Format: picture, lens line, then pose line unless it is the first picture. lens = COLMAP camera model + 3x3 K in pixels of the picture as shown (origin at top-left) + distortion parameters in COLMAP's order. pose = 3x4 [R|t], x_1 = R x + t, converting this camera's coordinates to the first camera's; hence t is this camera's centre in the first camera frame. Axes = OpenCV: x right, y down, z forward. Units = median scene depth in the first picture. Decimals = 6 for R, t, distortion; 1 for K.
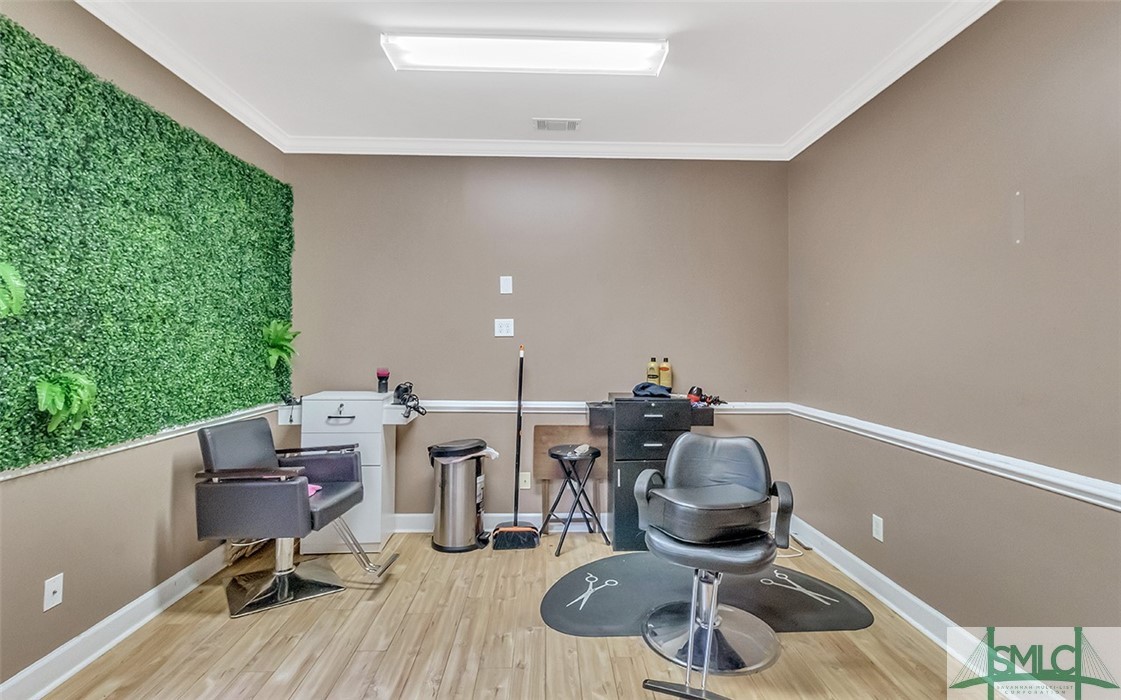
lens RADIAL K [[536.9, 0, 564.5], [0, 536.9, 322.4], [0, 0, 1]] dist [-0.001374, 0.000046]
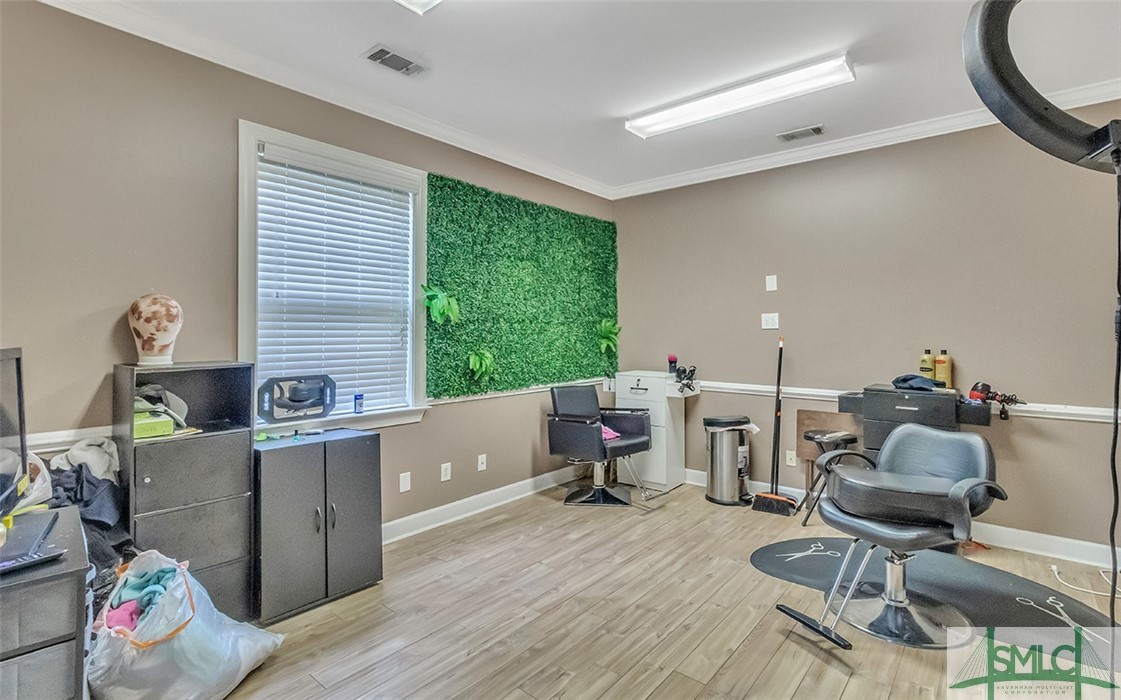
lens RADIAL K [[536.9, 0, 564.5], [0, 536.9, 322.4], [0, 0, 1]] dist [-0.001374, 0.000046]
pose [[0.738435, -0.018482, -0.674072, 0.389180], [0.027925, 0.999605, 0.003183, -0.003698], [0.673747, -0.021174, 0.738659, -0.151162]]
